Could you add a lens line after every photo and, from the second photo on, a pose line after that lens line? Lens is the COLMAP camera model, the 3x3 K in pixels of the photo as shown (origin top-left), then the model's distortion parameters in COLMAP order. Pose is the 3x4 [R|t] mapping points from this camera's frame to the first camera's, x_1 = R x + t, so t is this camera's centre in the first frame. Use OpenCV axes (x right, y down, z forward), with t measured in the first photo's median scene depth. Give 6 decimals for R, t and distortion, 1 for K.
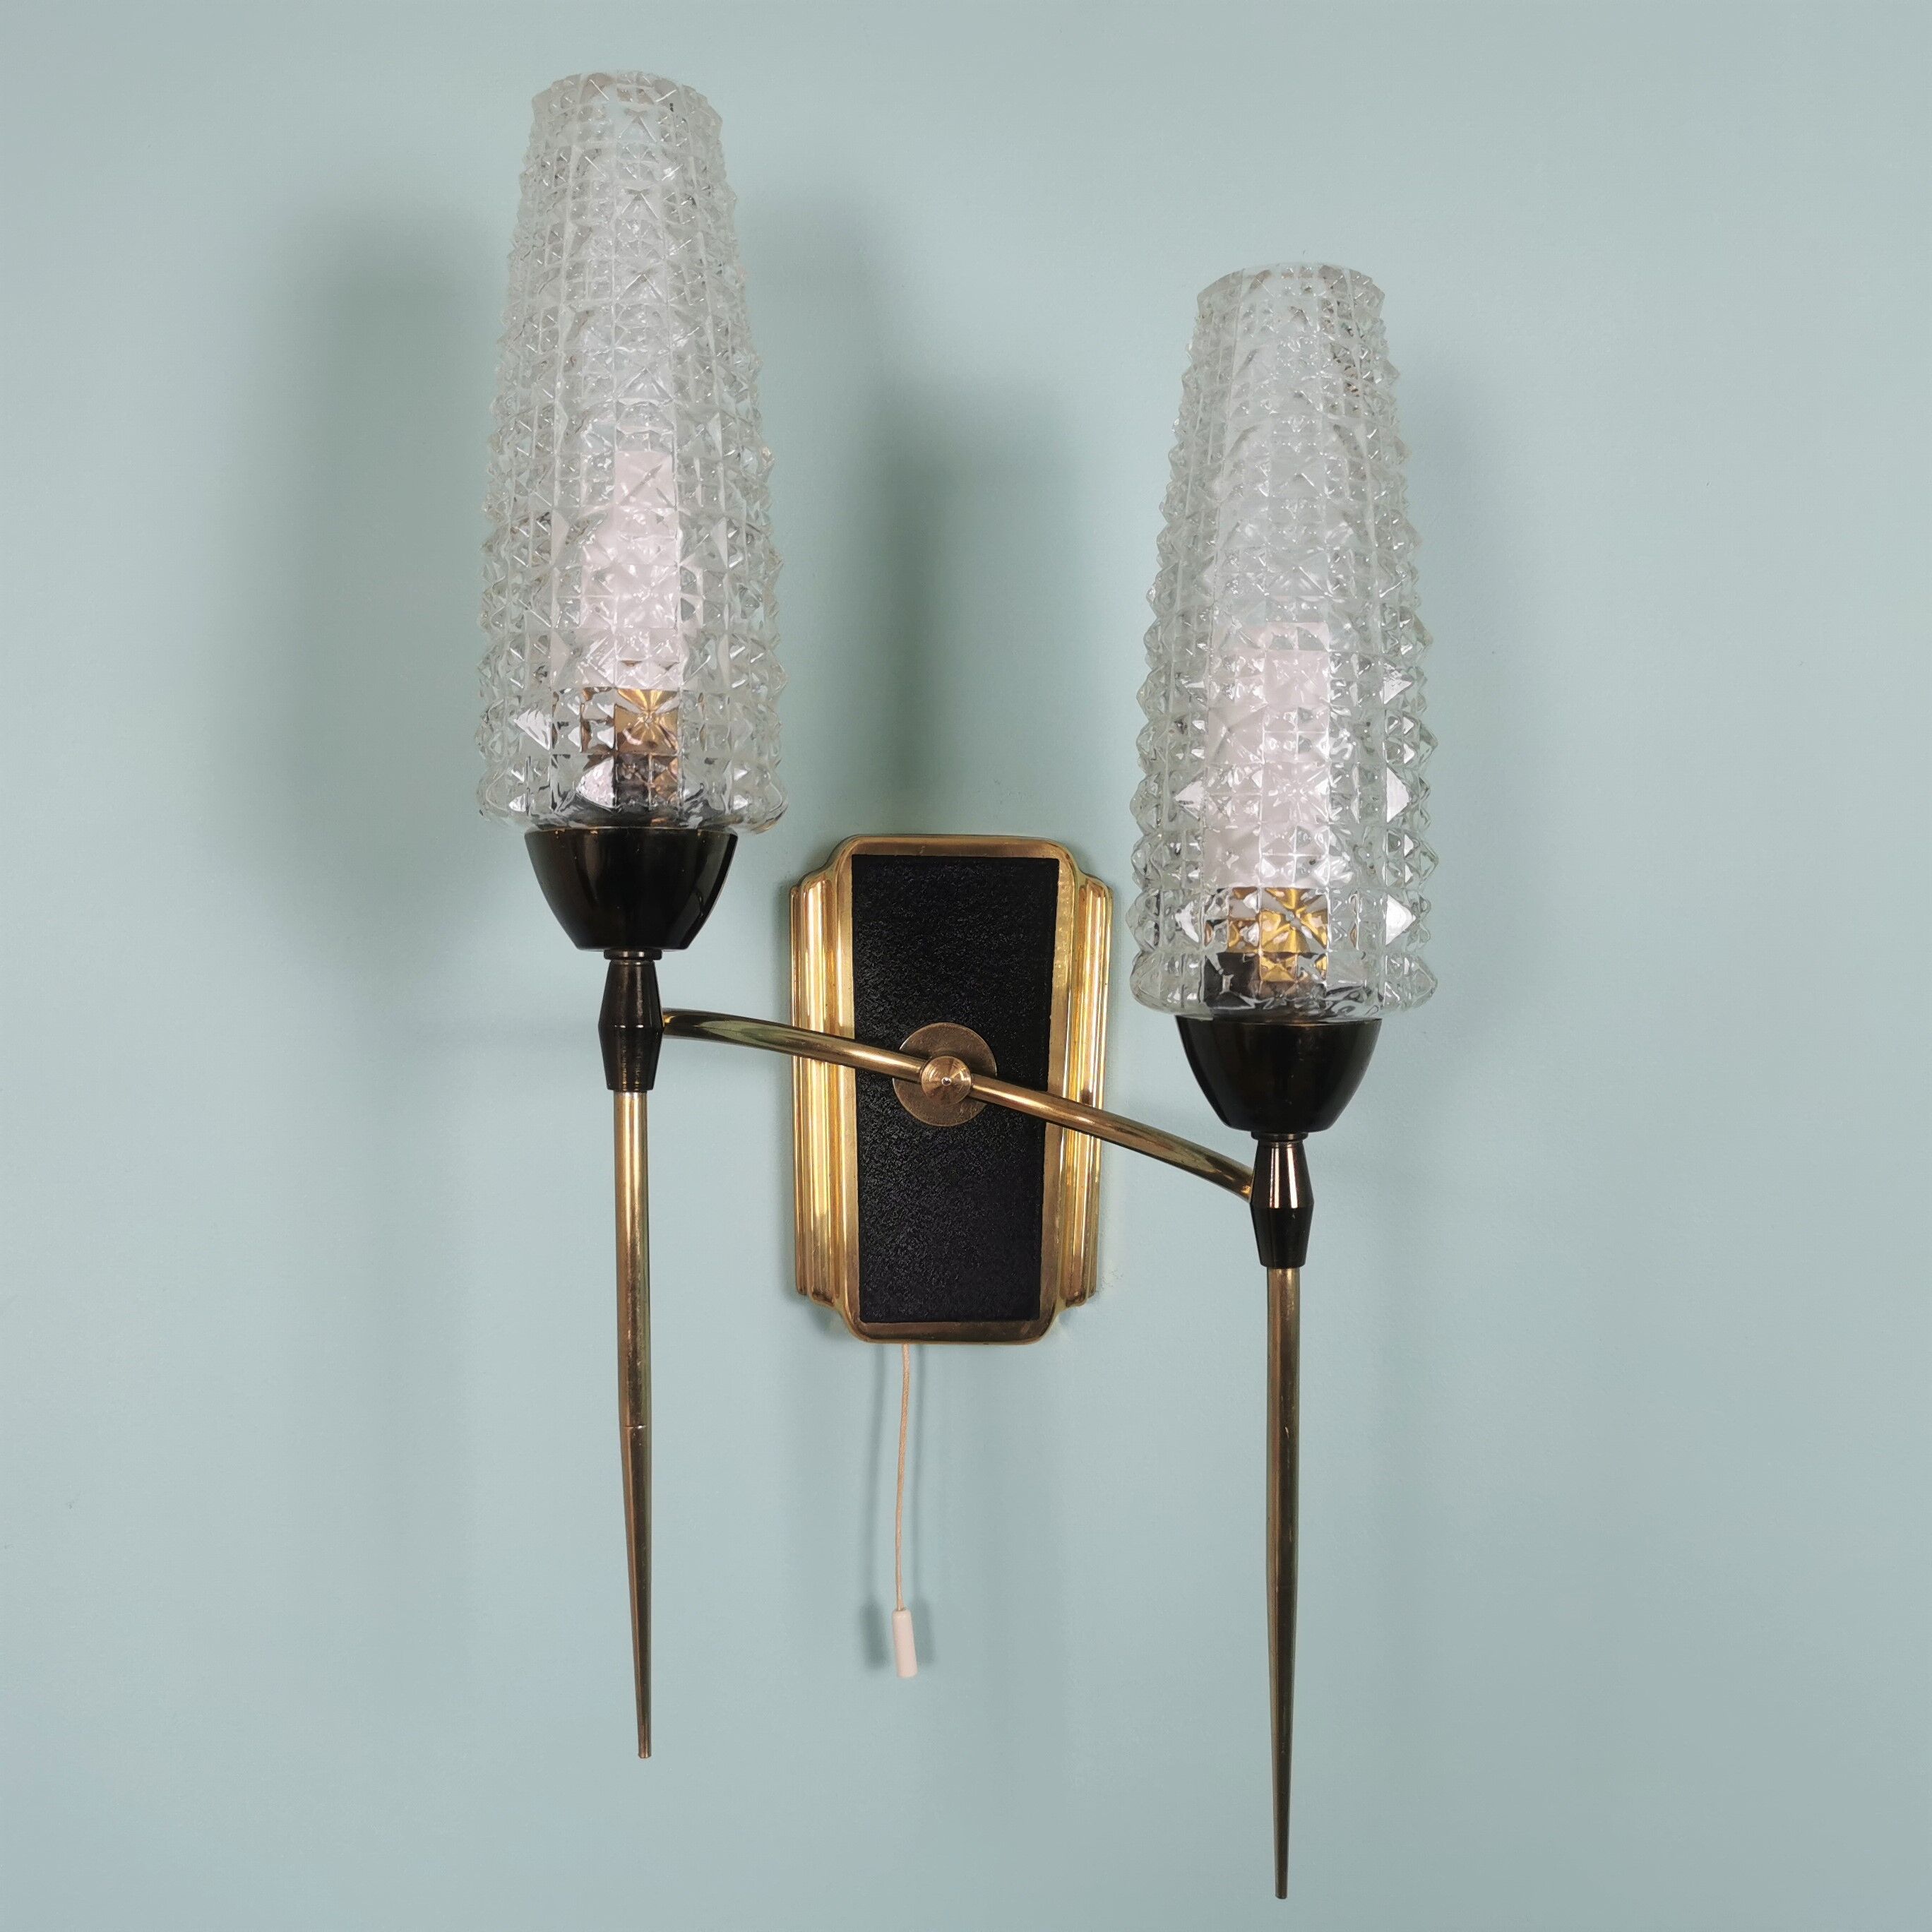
lens RADIAL K [[2064.7, 0, 966.0], [0, 2064.7, 966.0], [0, 0, 1]] dist [0.019819, 0.006750]
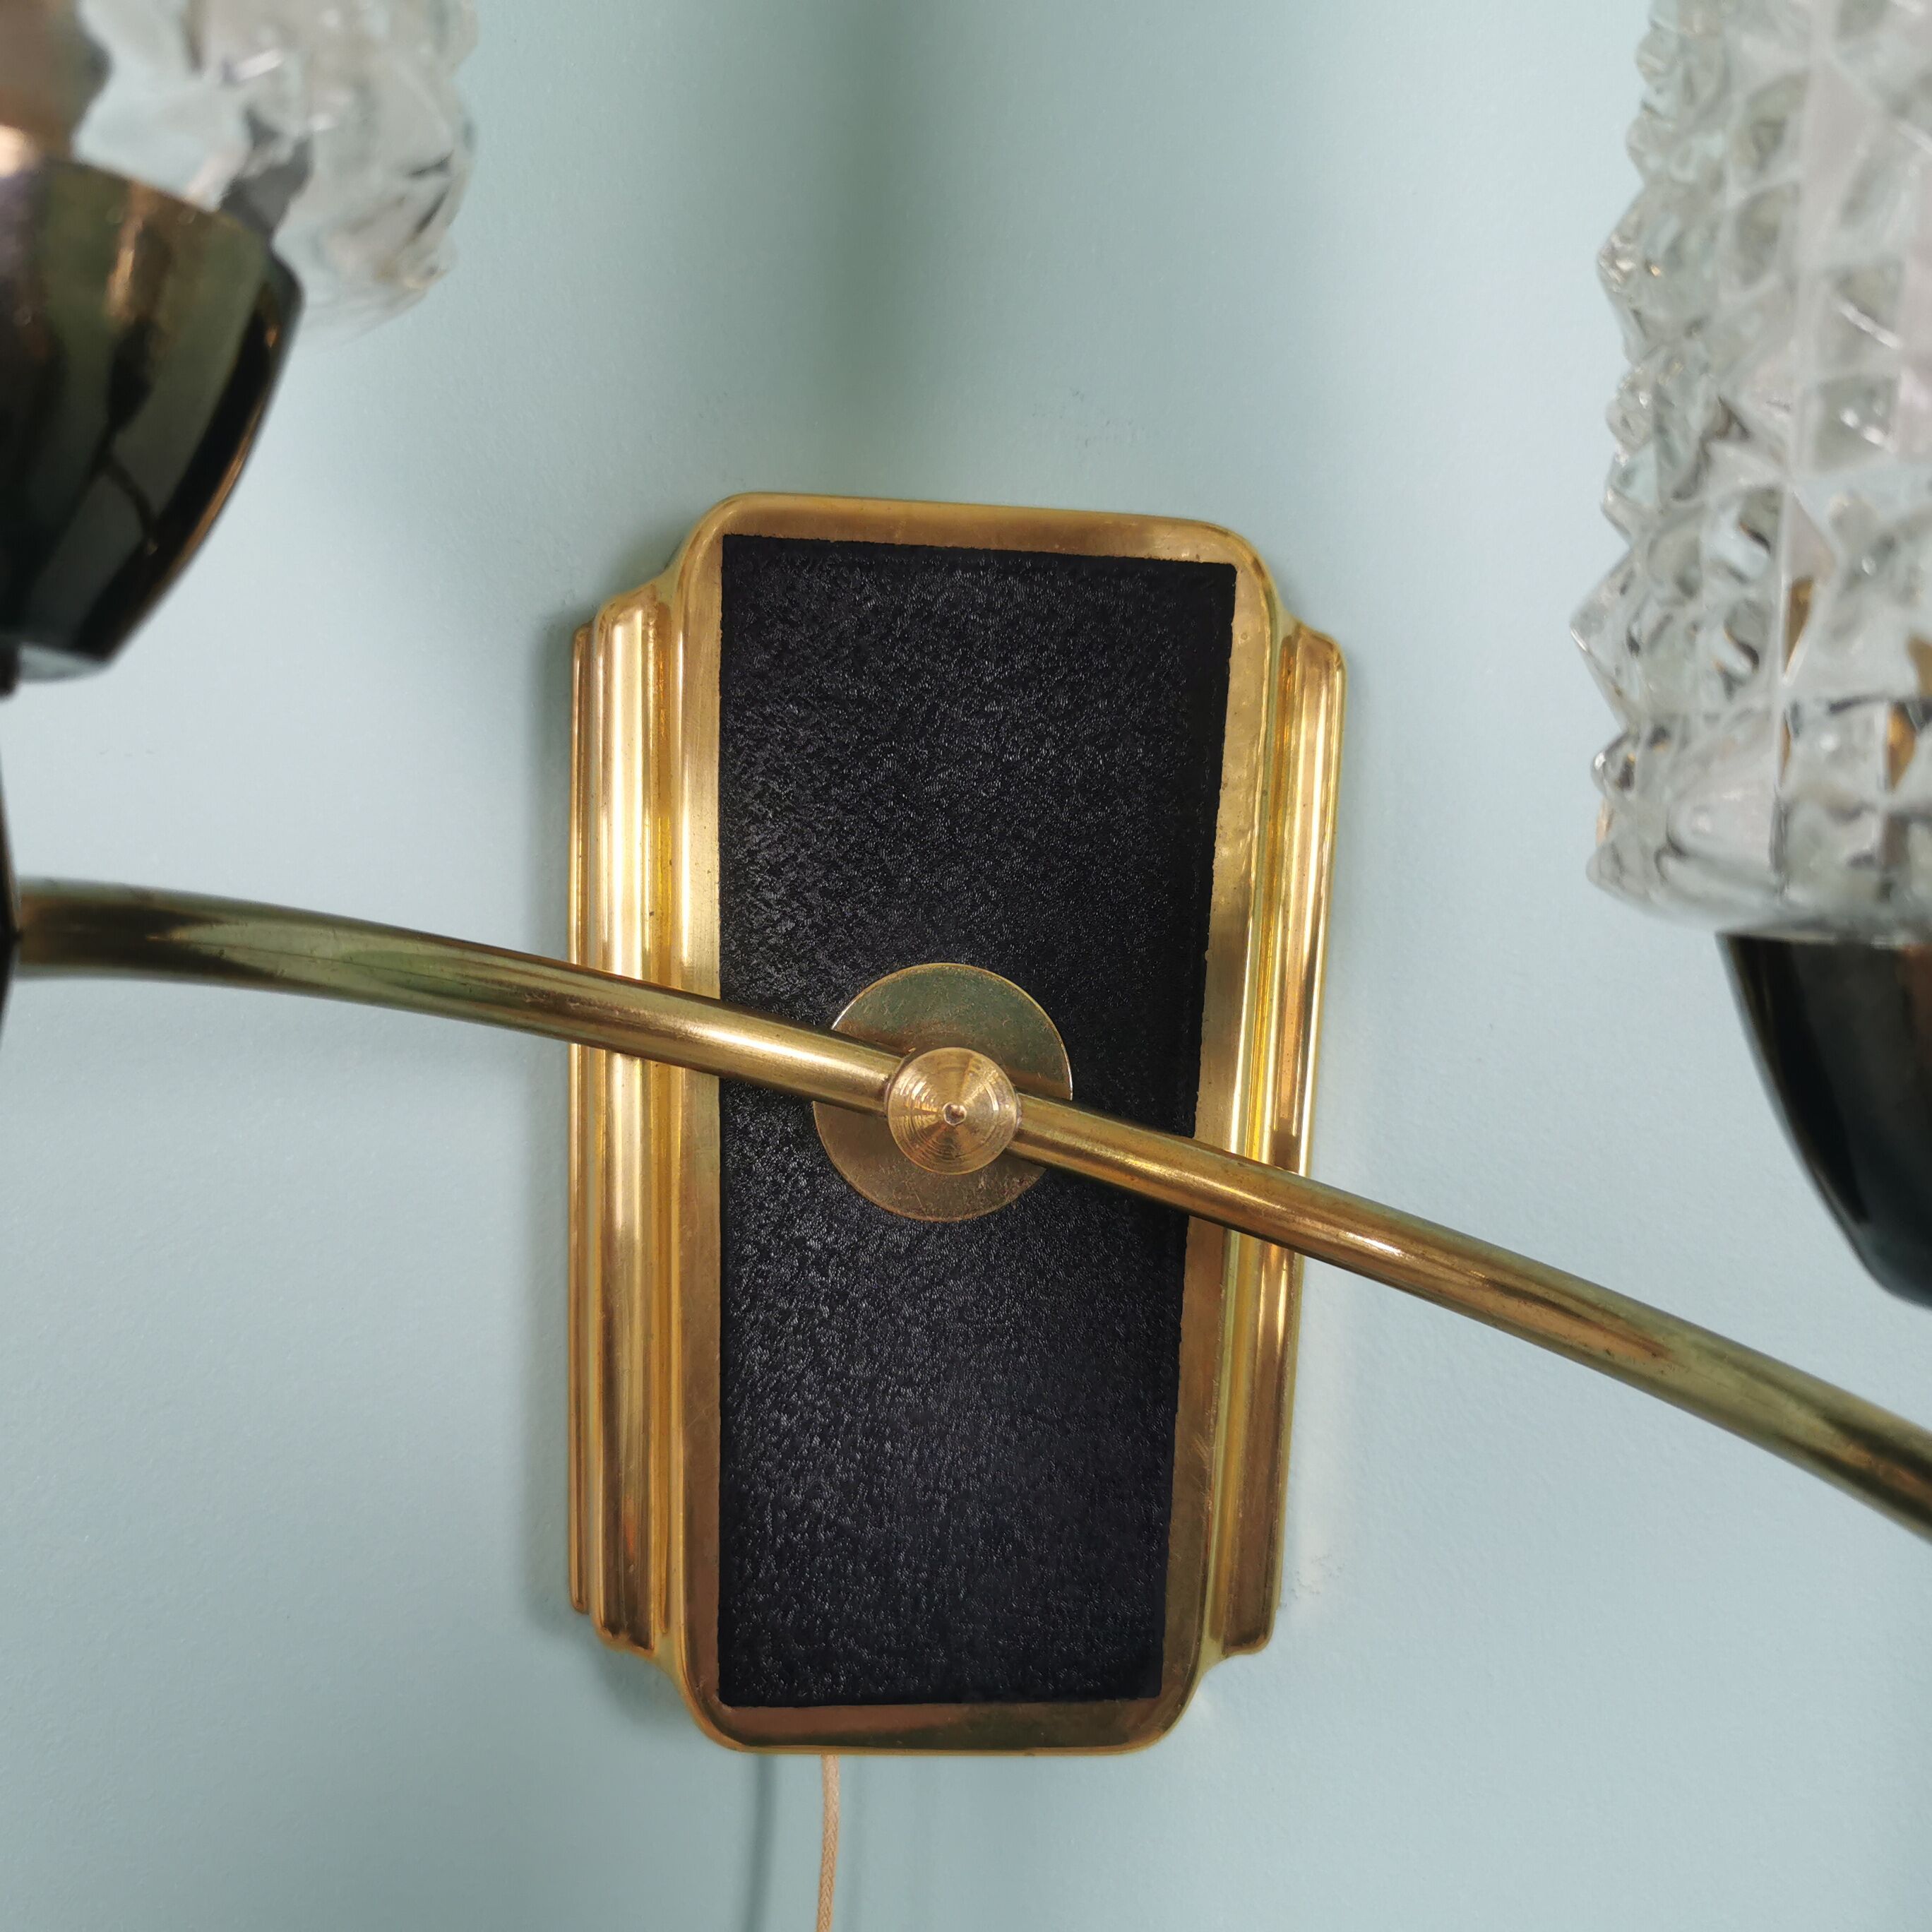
lens RADIAL K [[2064.7, 0, 966.0], [0, 2064.7, 966.0], [0, 0, 1]] dist [0.019819, 0.006750]
pose [[0.998026, 0.022351, 0.058684, -0.029953], [-0.022944, 0.999692, 0.009457, 0.024171], [-0.058454, -0.010784, 0.998232, 0.598362]]
